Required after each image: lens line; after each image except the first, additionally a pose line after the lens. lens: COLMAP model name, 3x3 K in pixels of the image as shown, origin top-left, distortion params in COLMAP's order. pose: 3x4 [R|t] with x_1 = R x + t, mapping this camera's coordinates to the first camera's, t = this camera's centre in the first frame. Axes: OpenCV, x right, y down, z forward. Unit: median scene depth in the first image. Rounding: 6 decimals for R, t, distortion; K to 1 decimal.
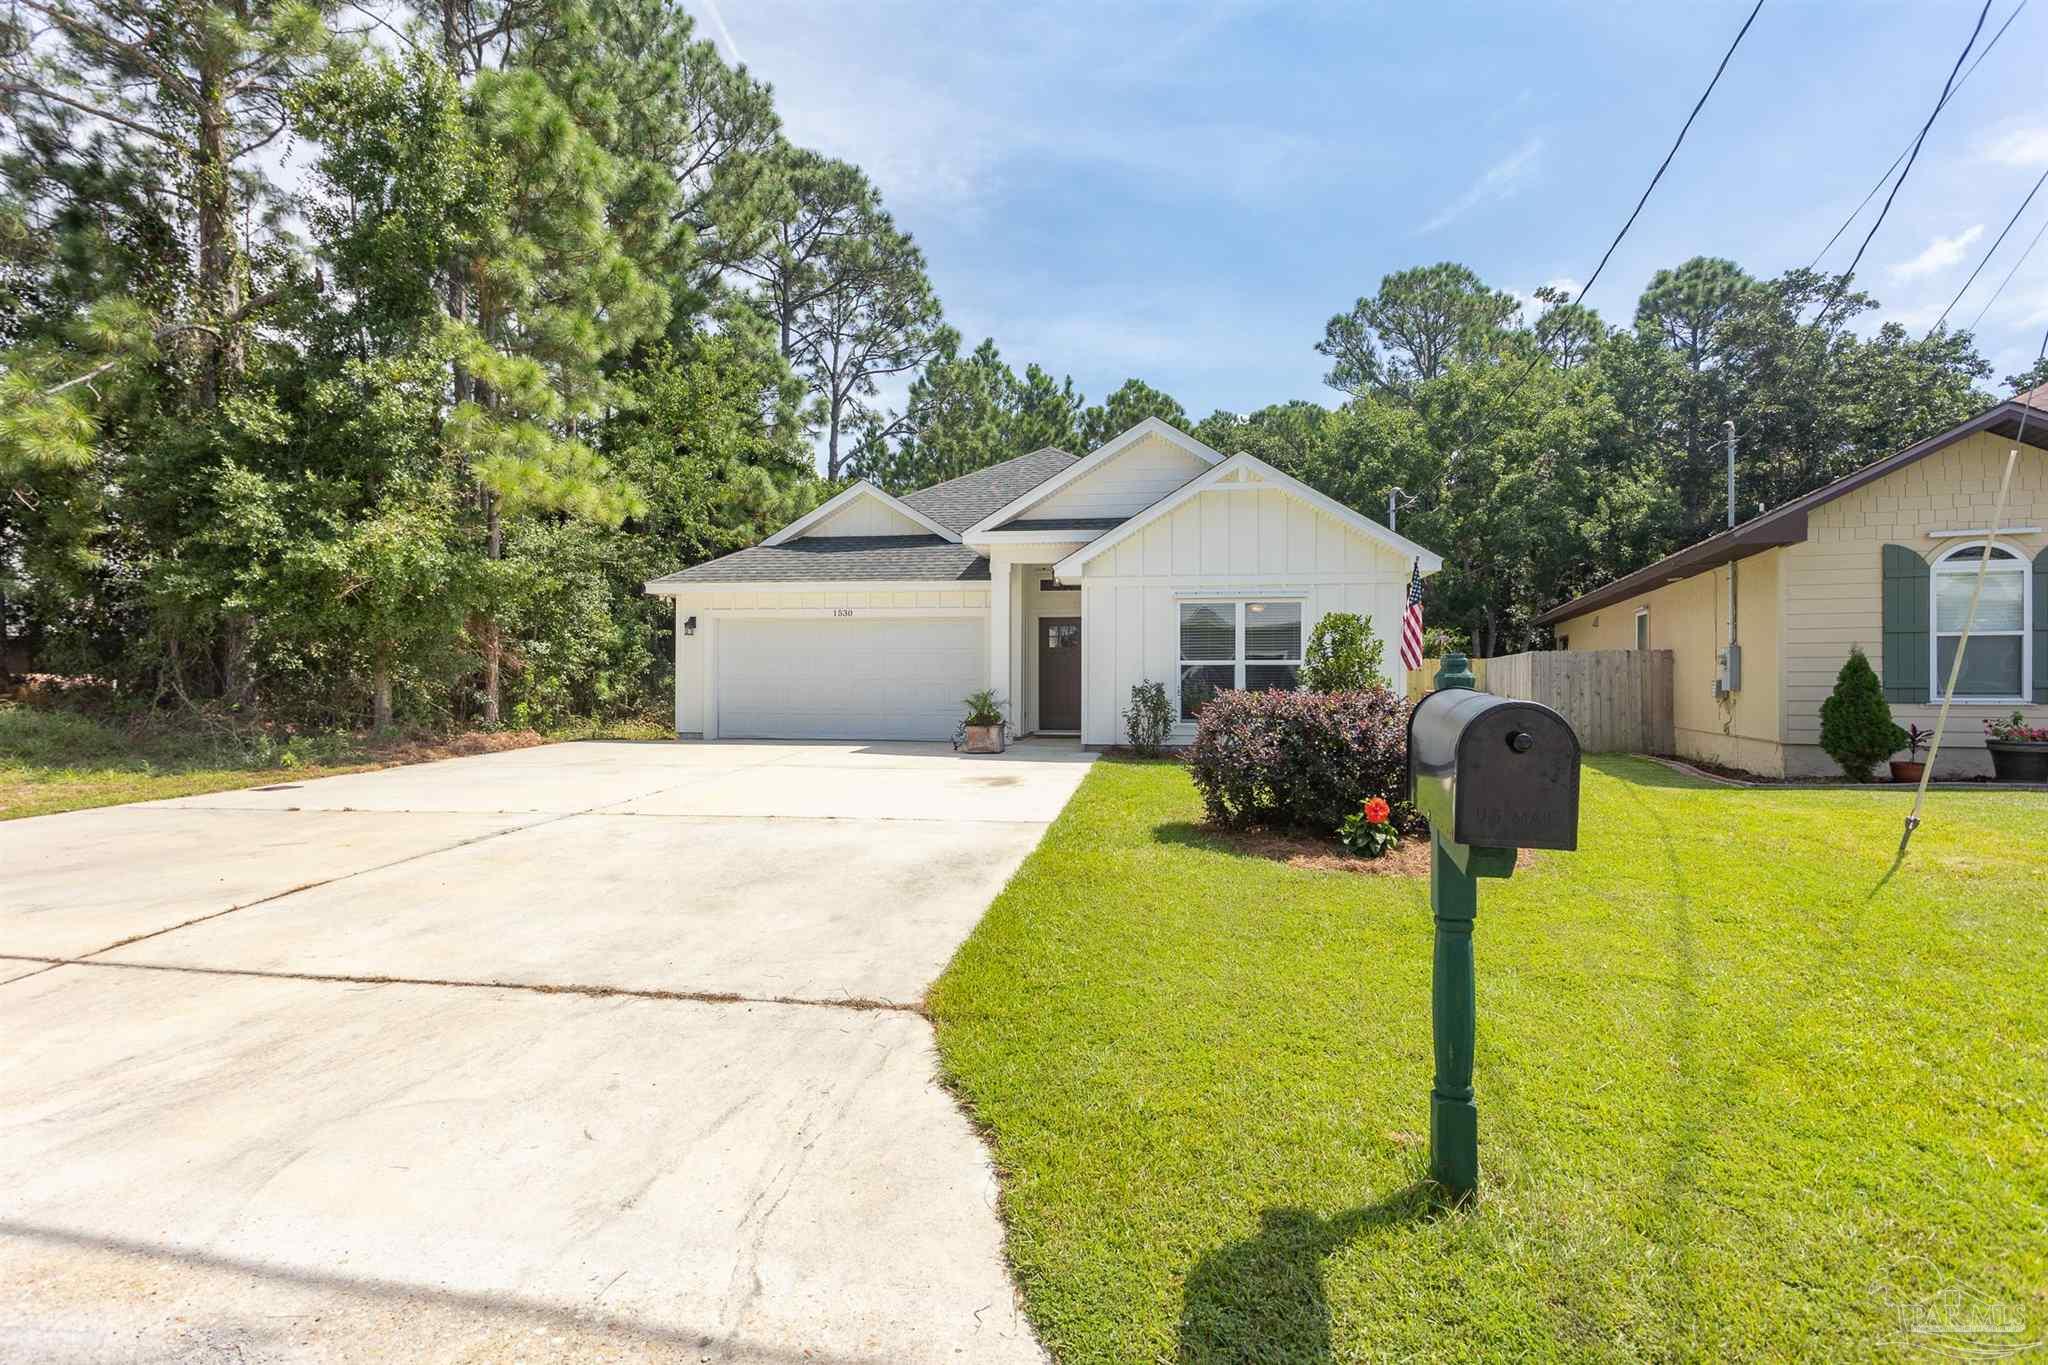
lens RADIAL K [[975.2, 0, 1033.7], [0, 975.2, 687.5], [0, 0, 1]] dist [0.001910, 0.000544]
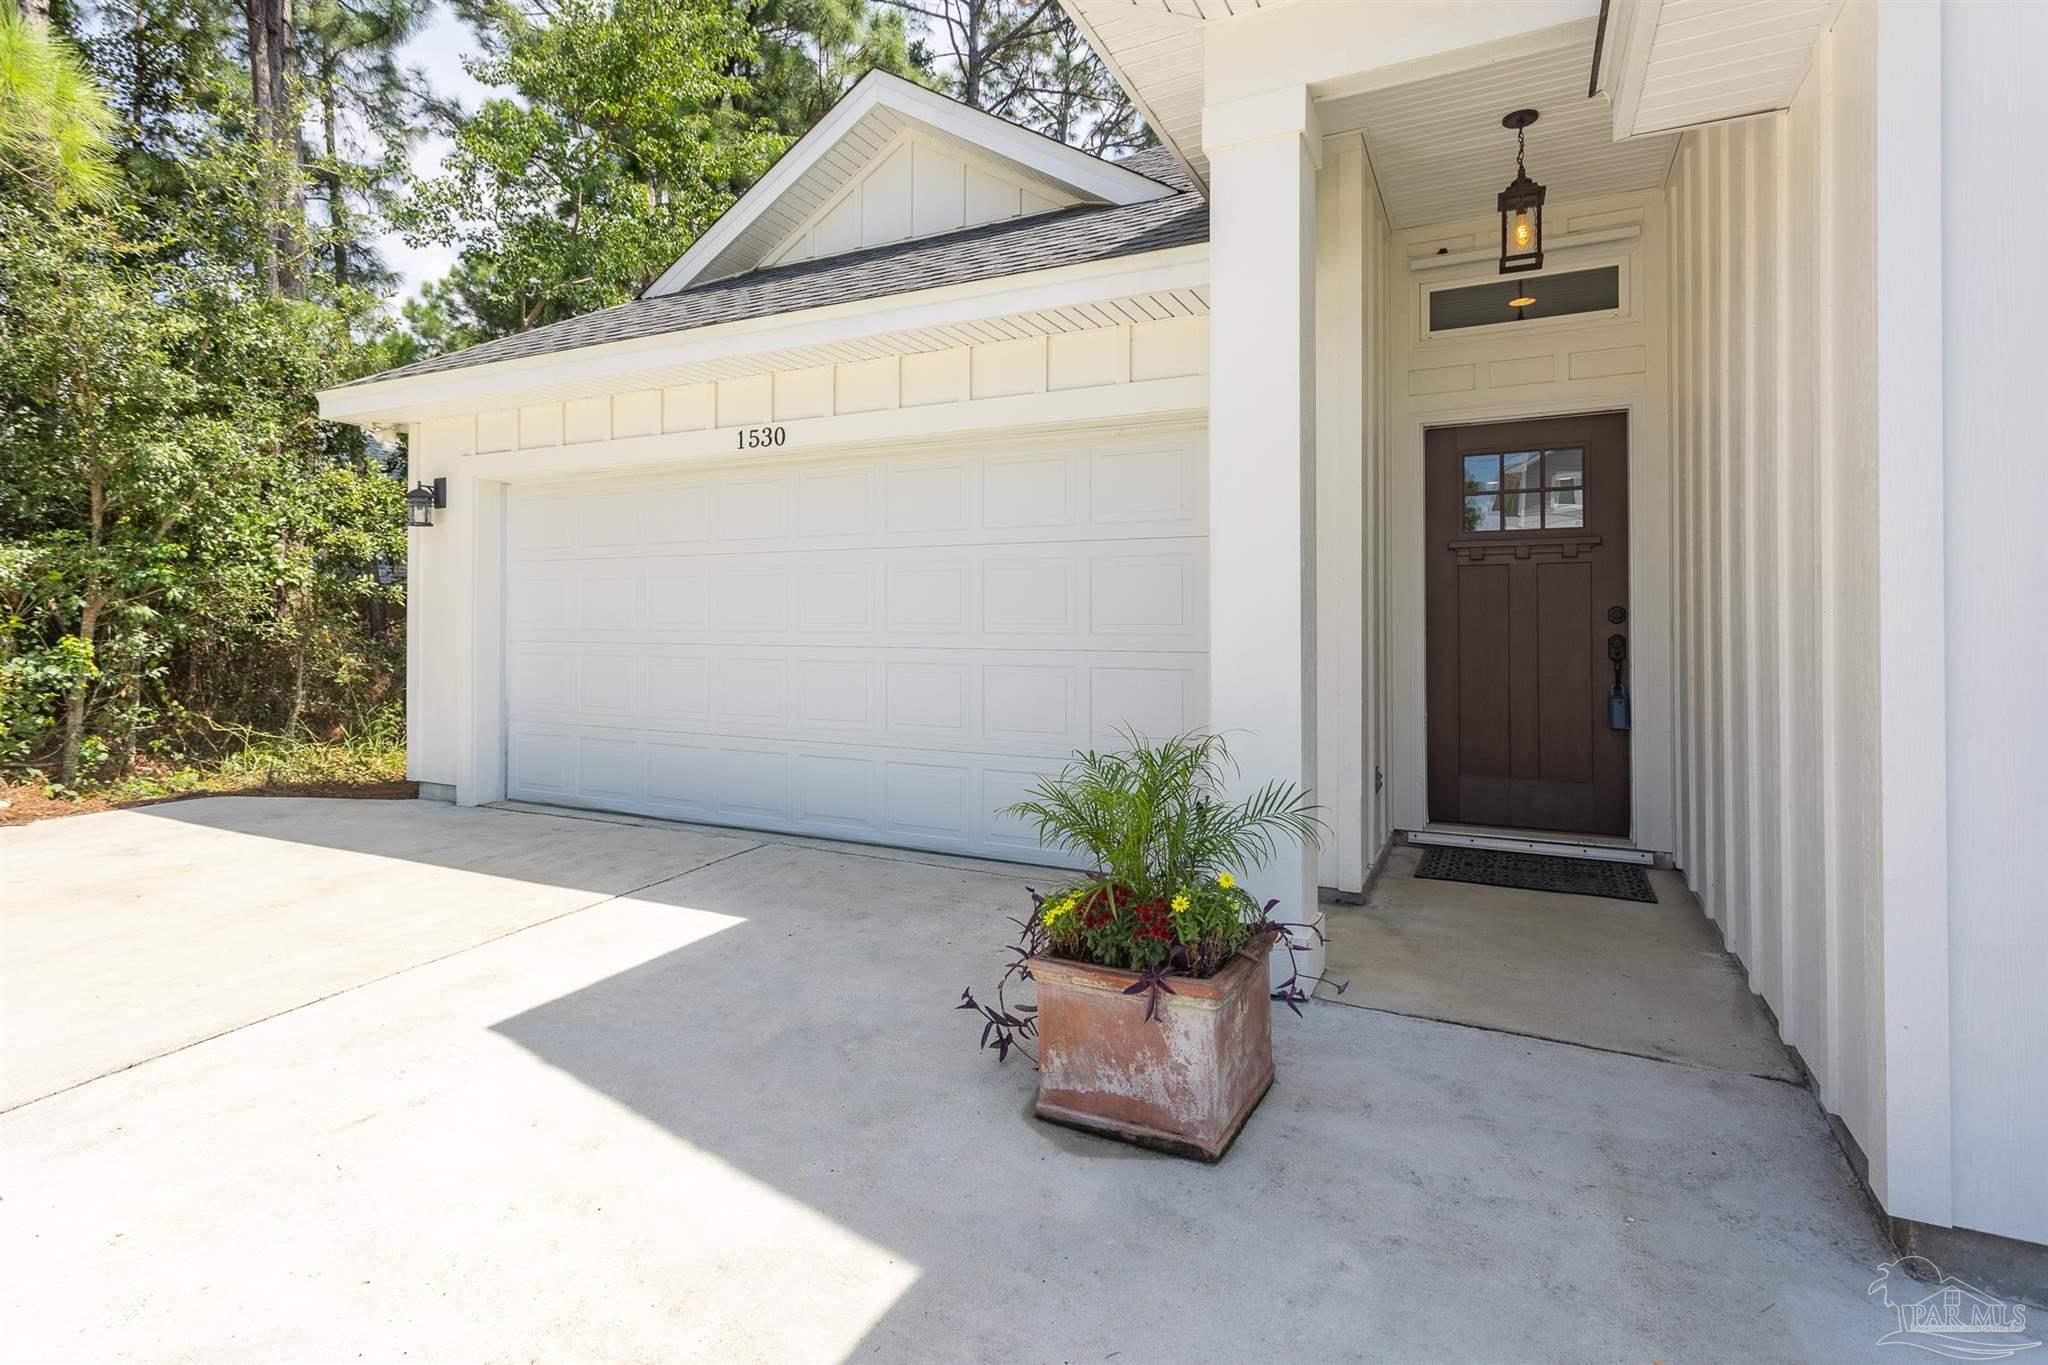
lens RADIAL K [[1012.0, 0, 1020.4], [0, 1012.0, 622.3], [0, 0, 1]] dist [0.002147, 0.000796]
pose [[0.946404, -0.004721, -0.322951, -0.010153], [0.005243, 0.999986, 0.000746, -0.014192], [0.322943, -0.002400, 0.946415, 0.618795]]
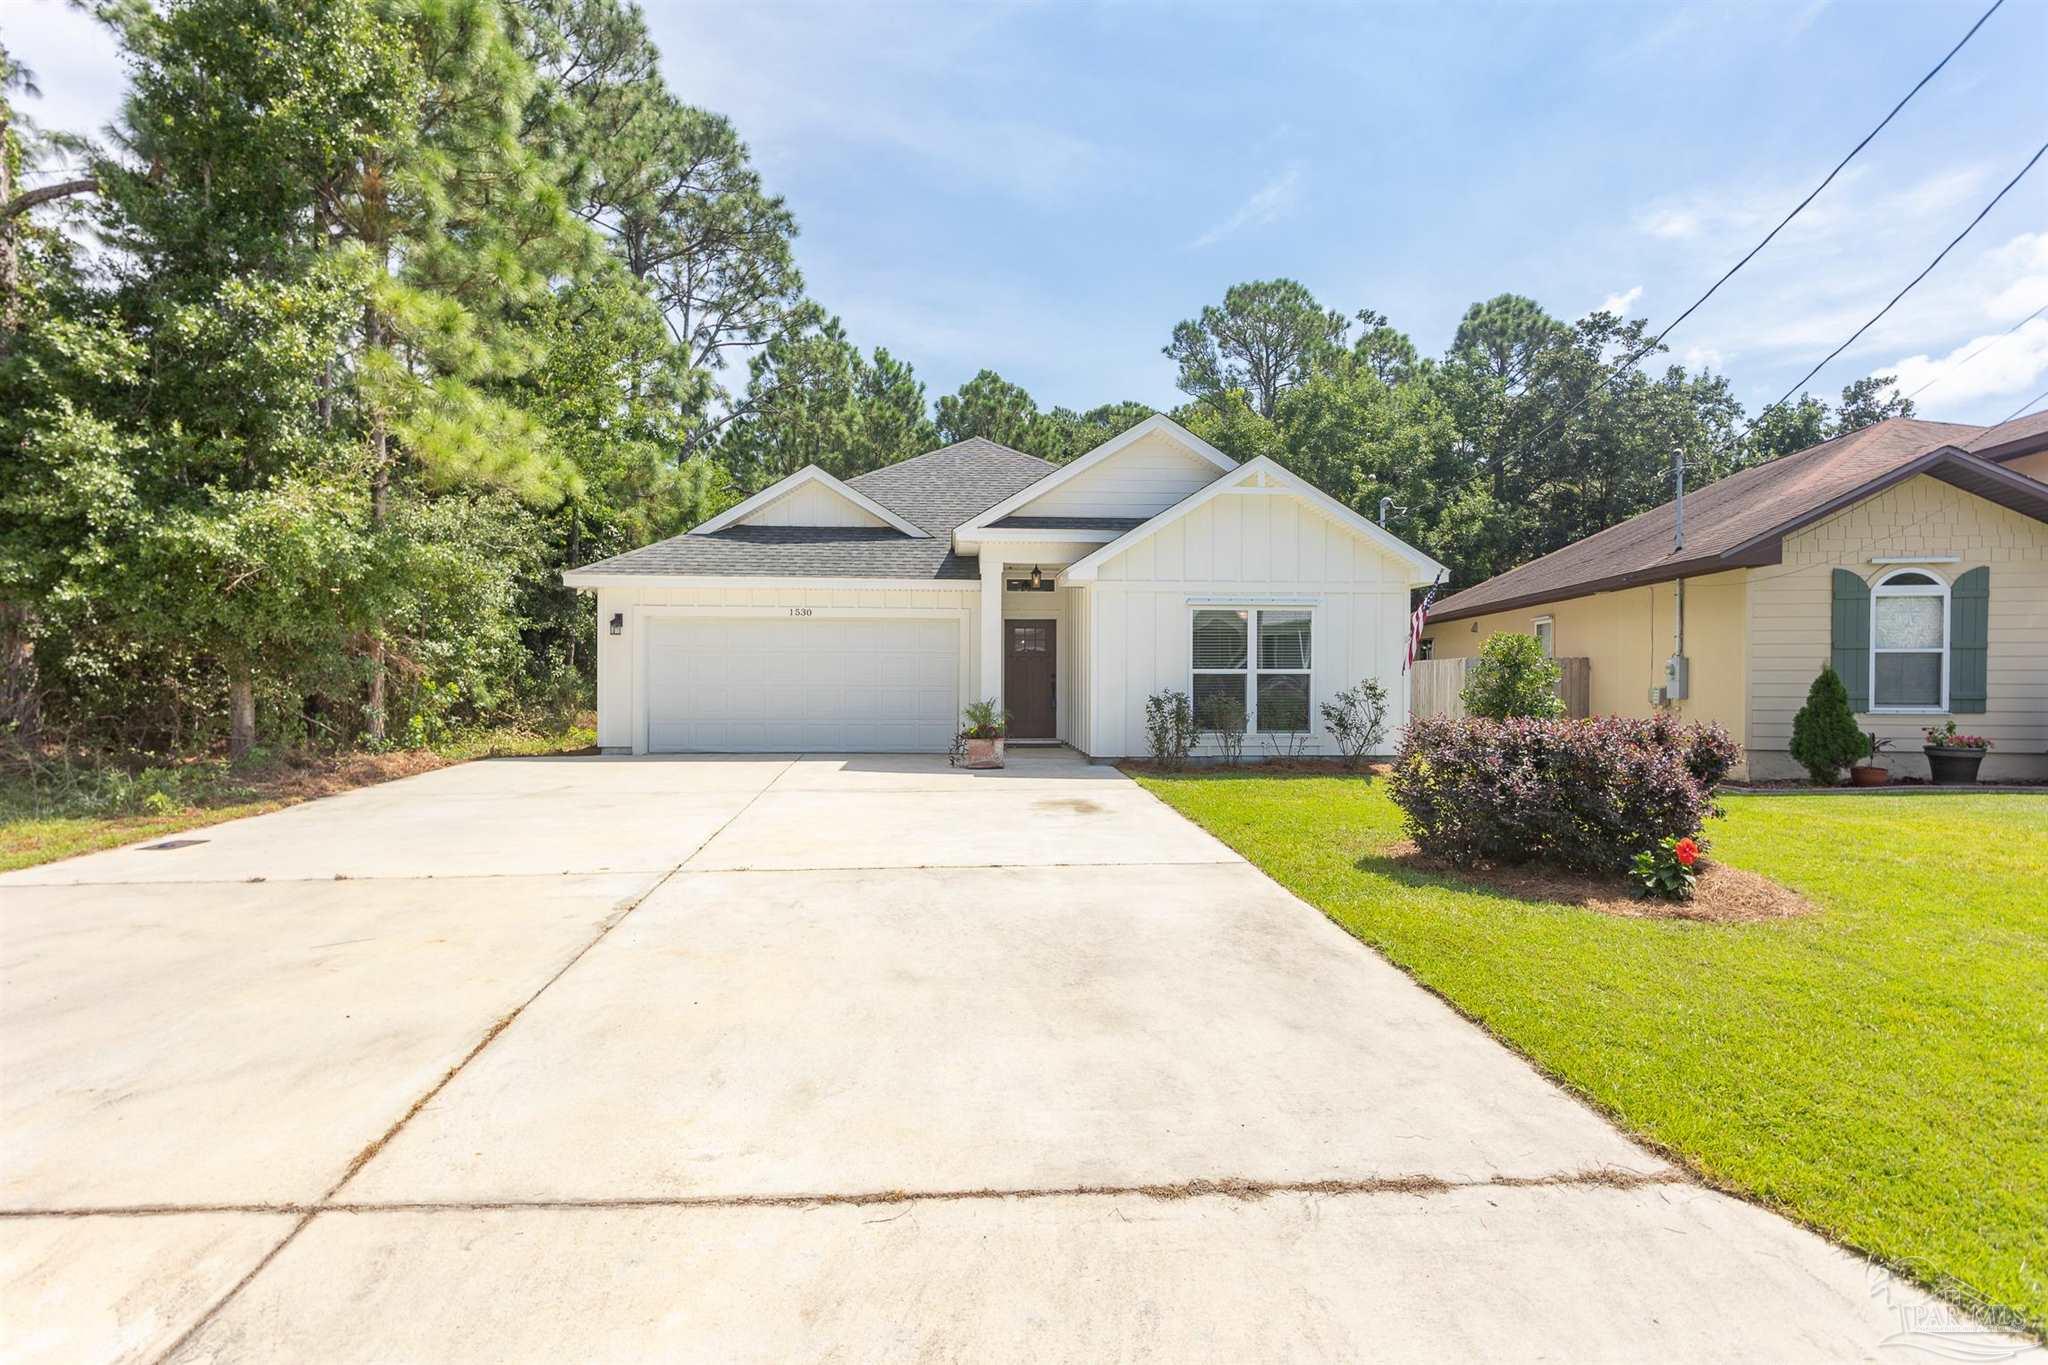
lens RADIAL K [[969.2, 0, 1031.9], [0, 969.2, 690.6], [0, 0, 1]] dist [0.005366, 0.000685]
pose [[0.977226, -0.002444, 0.212189, -0.152112], [-0.000571, 0.999900, 0.014148, -0.014160], [-0.212202, -0.013946, 0.977126, 0.067135]]
